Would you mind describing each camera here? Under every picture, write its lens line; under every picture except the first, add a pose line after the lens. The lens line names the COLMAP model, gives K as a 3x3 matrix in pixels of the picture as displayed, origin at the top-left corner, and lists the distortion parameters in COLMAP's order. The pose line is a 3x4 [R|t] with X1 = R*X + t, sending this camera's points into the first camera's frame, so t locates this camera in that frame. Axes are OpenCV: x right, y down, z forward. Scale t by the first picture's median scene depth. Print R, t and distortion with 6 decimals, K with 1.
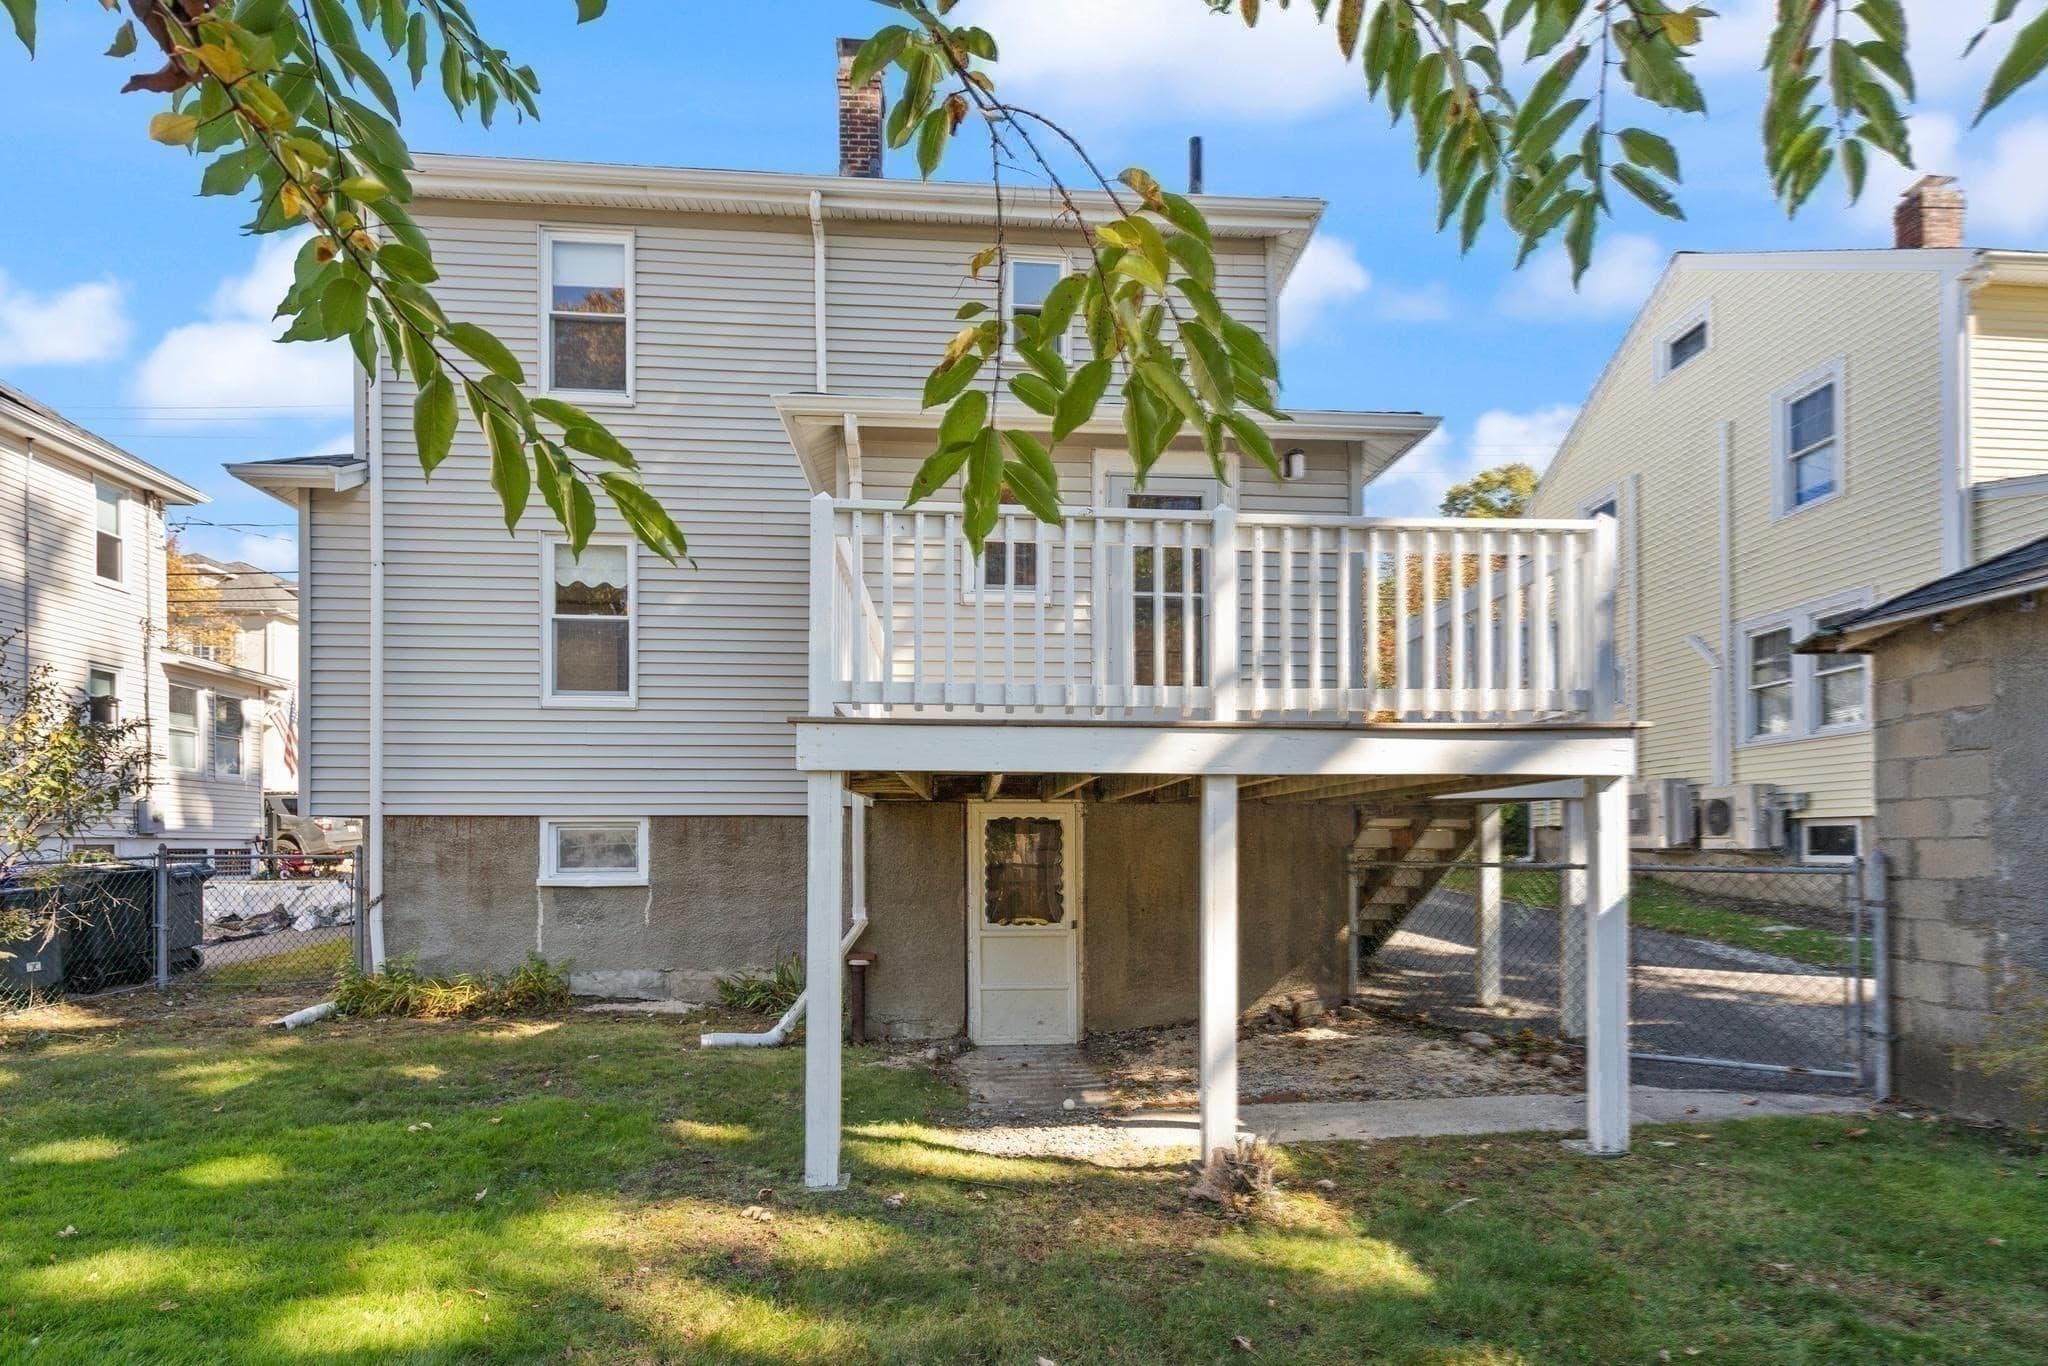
lens RADIAL K [[980.6, 0, 1059.8], [0, 980.6, 825.3], [0, 0, 1]] dist [0.003928, 0.000071]
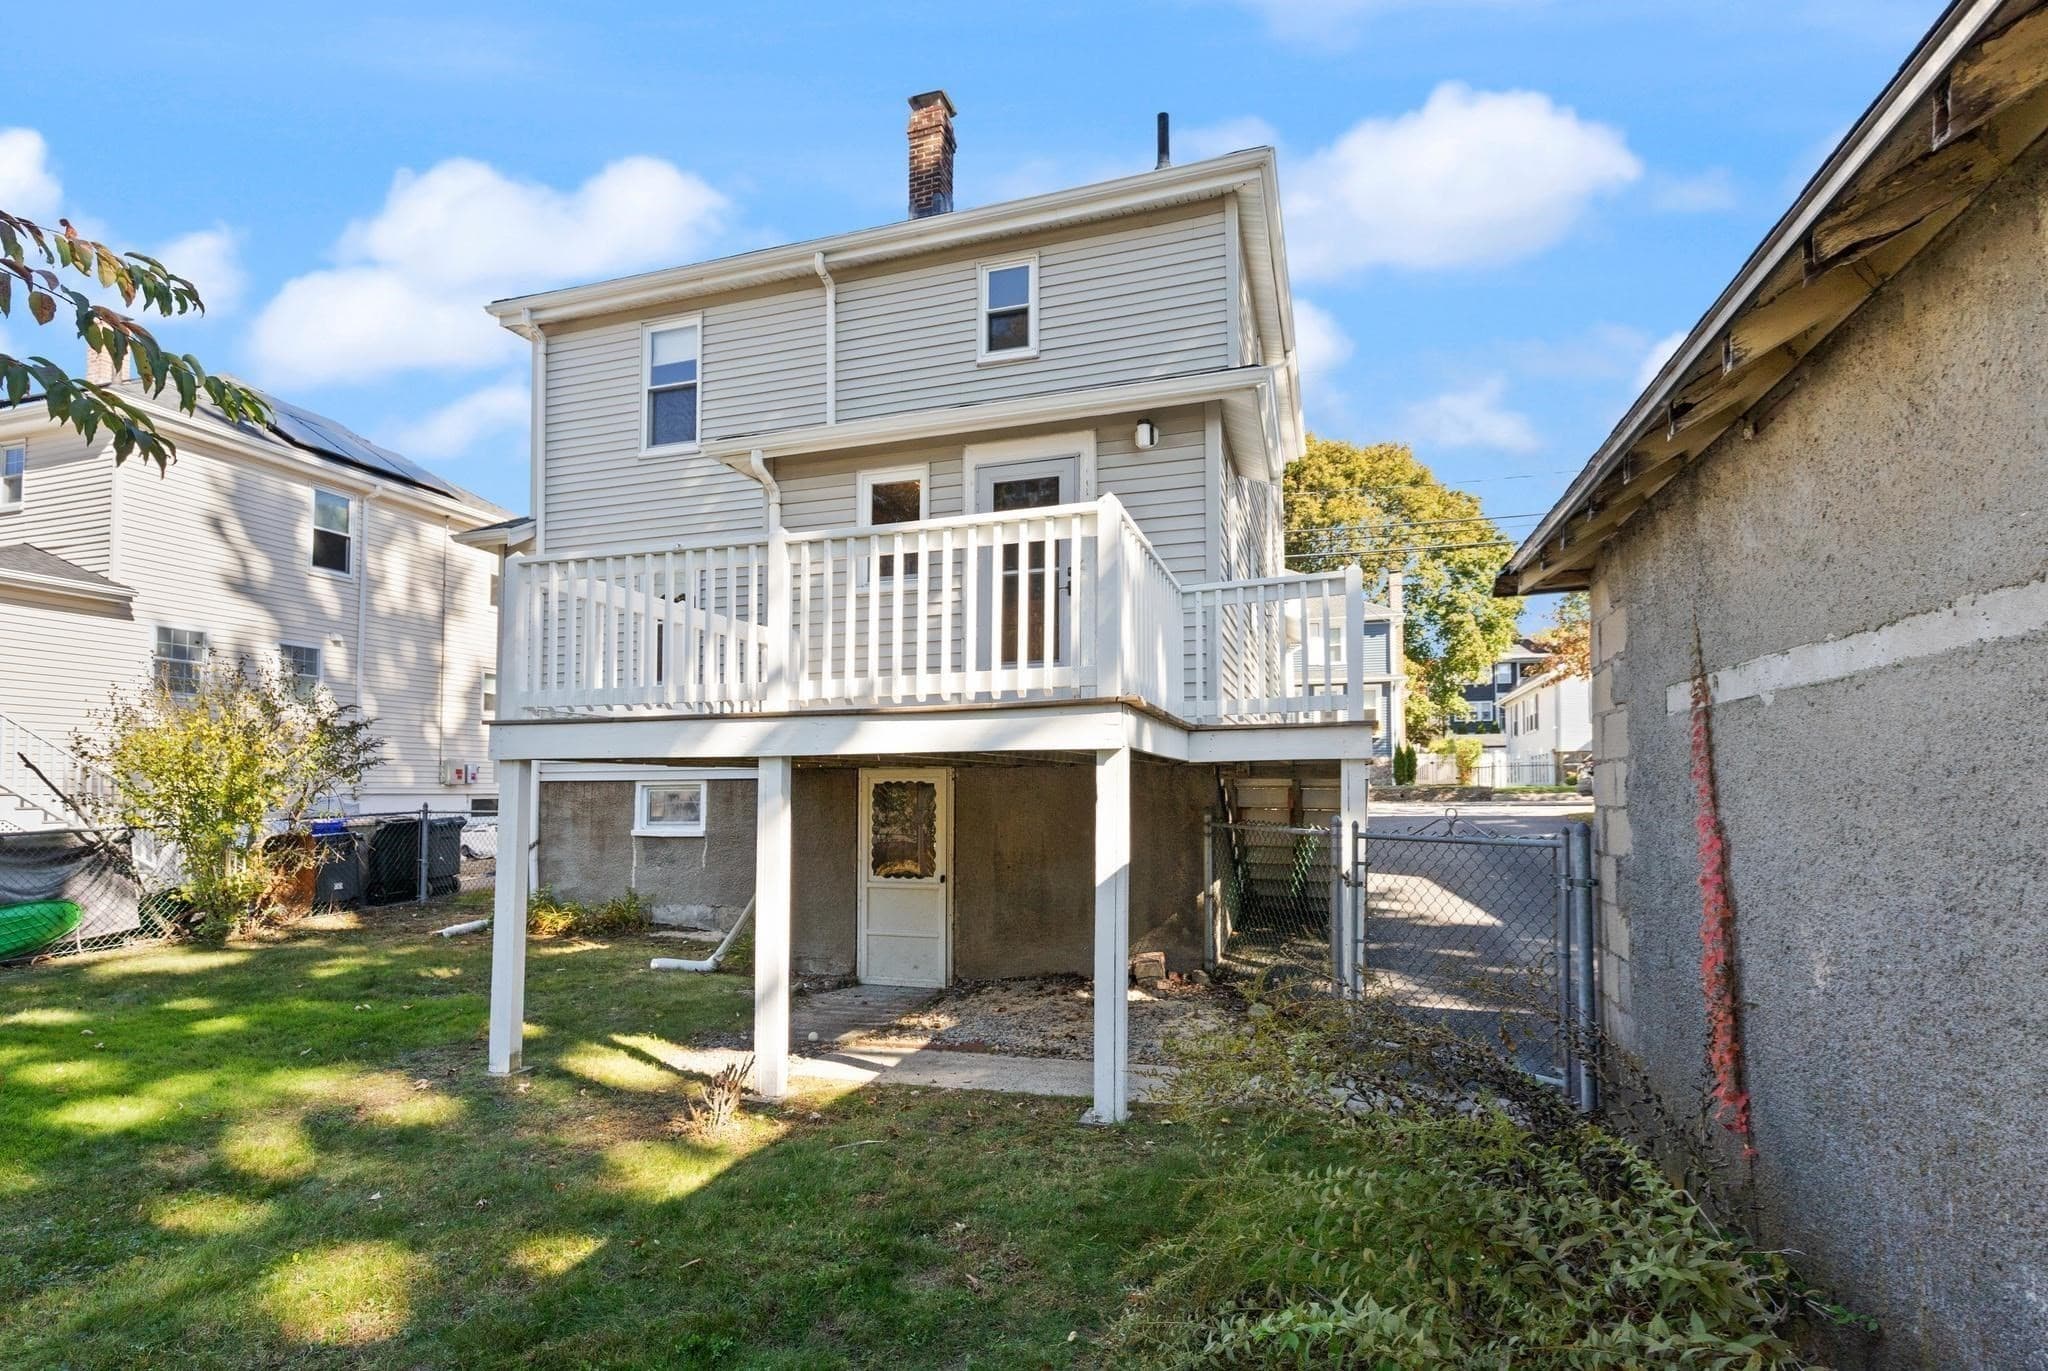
lens RADIAL K [[976.0, 0, 1022.0], [0, 976.0, 742.5], [0, 0, 1]] dist [0.003826, 0.000611]
pose [[0.925551, -0.023283, -0.377907, 0.425831], [0.012218, 0.999424, -0.031651, -0.013096], [0.378426, 0.024678, 0.925302, 0.015514]]
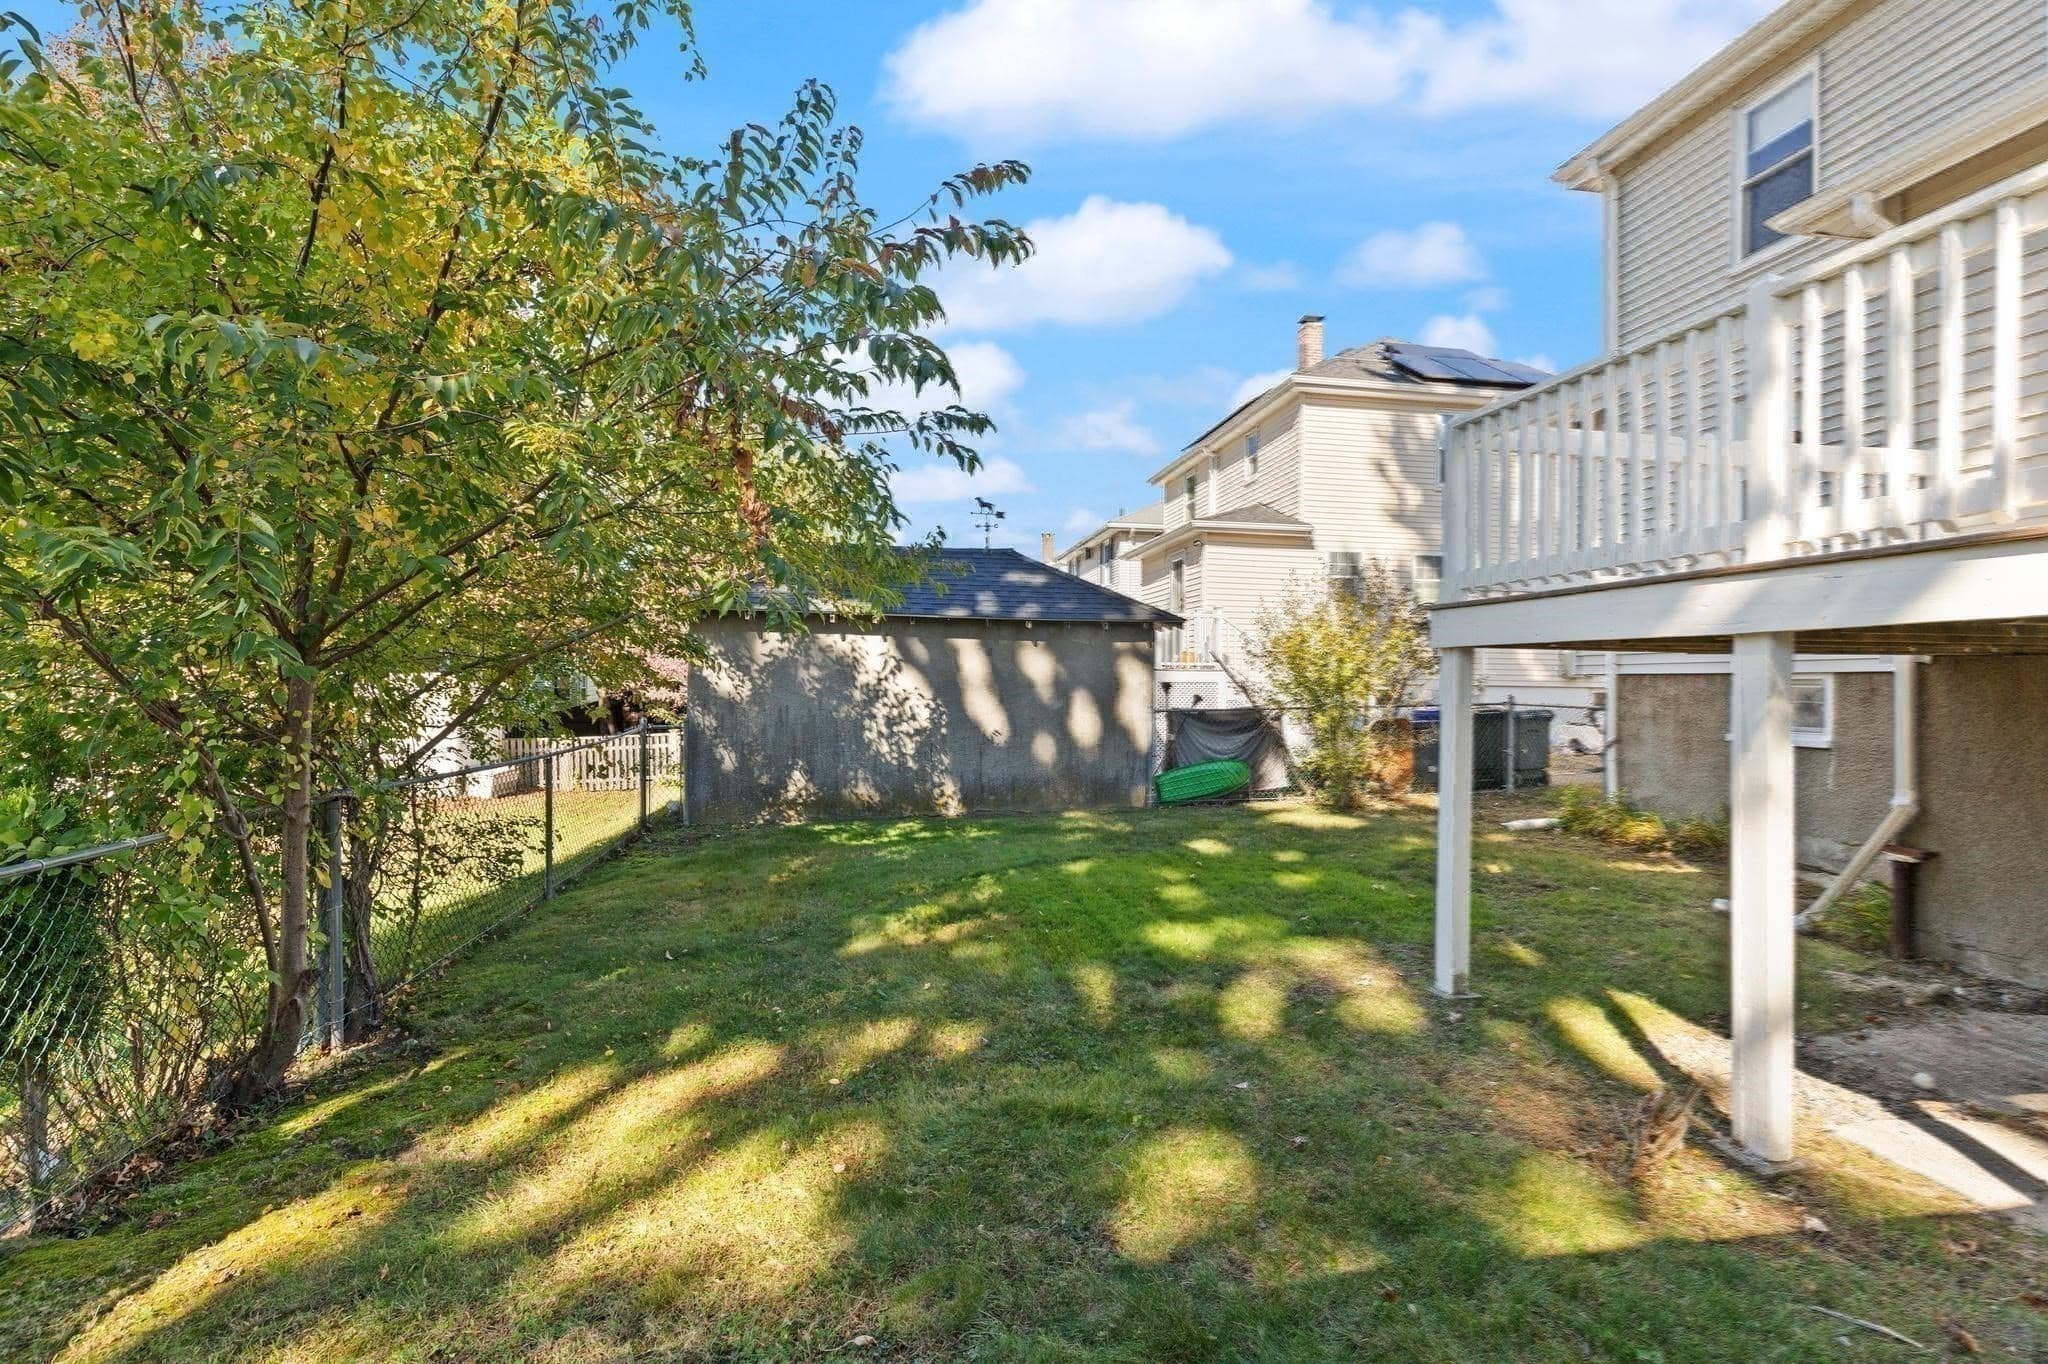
lens RADIAL K [[943.1, 0, 1046.9], [0, 943.1, 666.4], [0, 0, 1]] dist [0.002913, 0.000096]
pose [[0.106250, -0.014426, -0.994235, 0.401480], [0.008379, 0.999872, -0.013612, -0.010160], [0.994304, -0.006884, 0.106357, 0.172764]]
